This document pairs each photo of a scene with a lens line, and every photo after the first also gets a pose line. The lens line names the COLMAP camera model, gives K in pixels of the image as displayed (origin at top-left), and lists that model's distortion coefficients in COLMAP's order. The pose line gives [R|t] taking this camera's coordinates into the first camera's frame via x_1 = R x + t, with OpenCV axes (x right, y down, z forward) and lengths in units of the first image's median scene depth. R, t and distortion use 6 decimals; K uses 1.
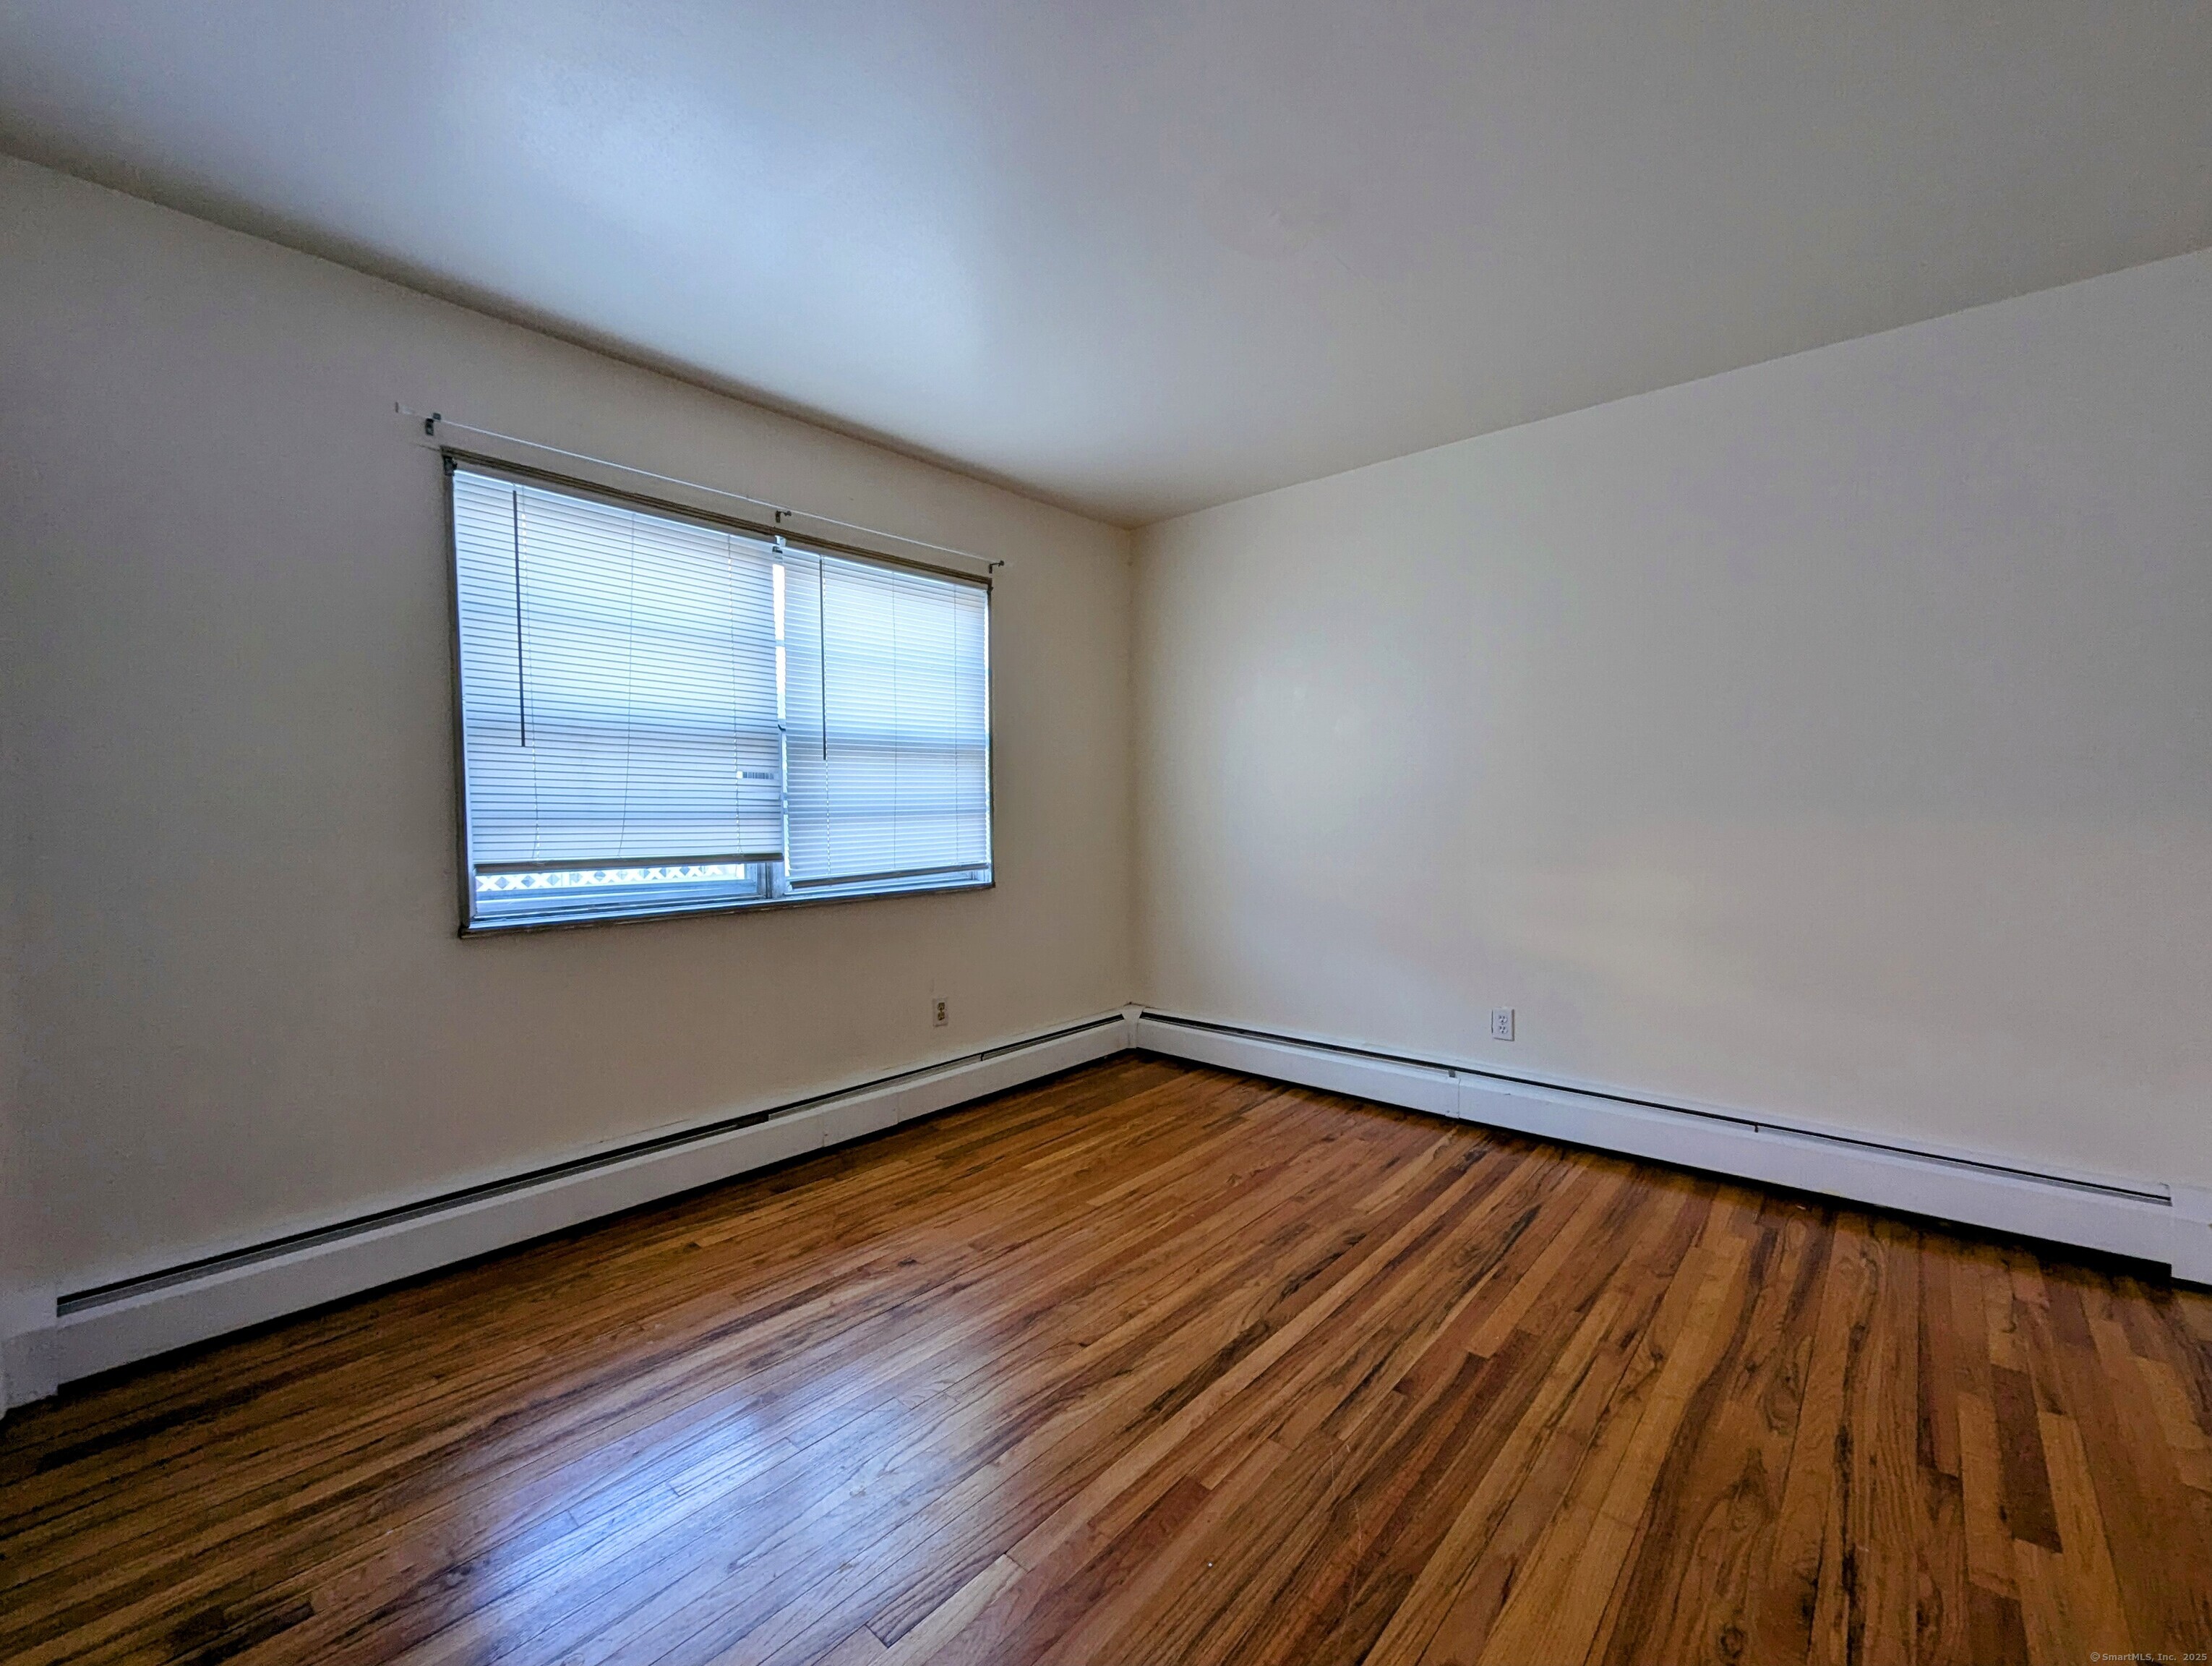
lens RADIAL K [[916.9, 0, 1111.6], [0, 916.9, 835.7], [0, 0, 1]] dist [0.005106, -0.001203]
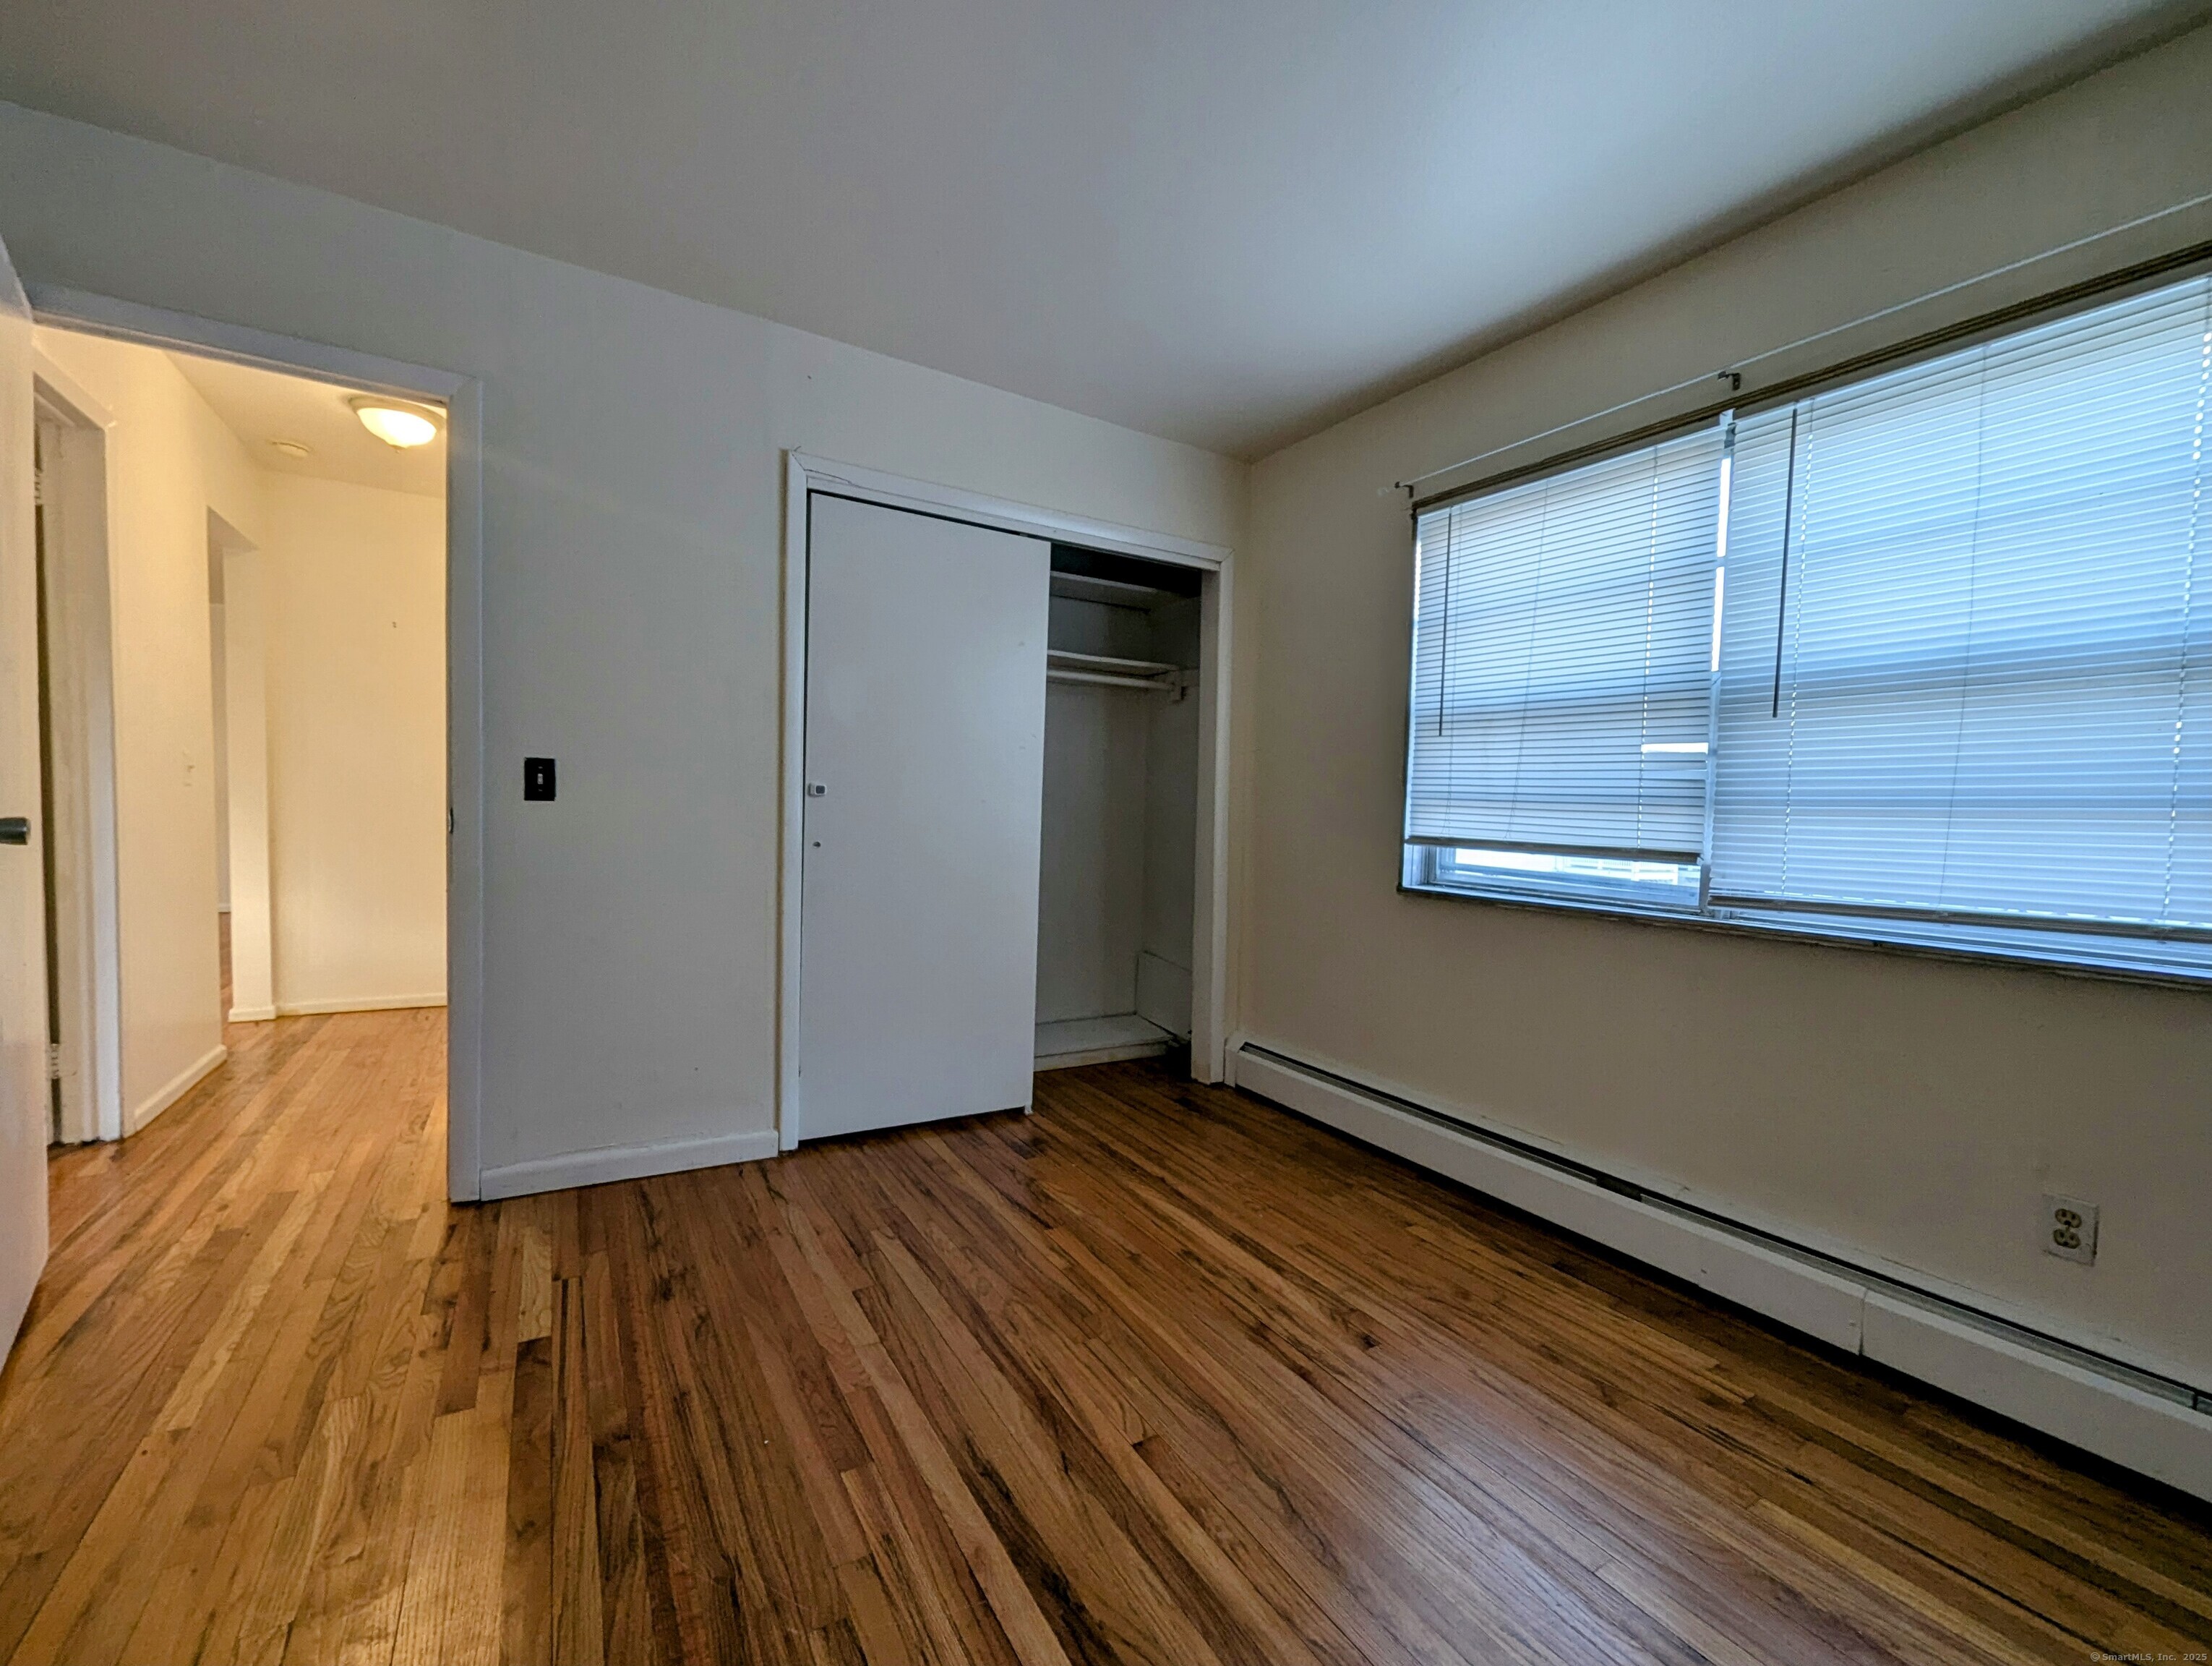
lens RADIAL K [[916.9, 0, 1111.1], [0, 916.9, 839.2], [0, 0, 1]] dist [0.005106, -0.001203]
pose [[-0.296207, 0.028572, -0.954696, 0.572169], [-0.059445, 0.997063, 0.048283, 0.000033], [0.953272, 0.071053, -0.293639, 0.941722]]
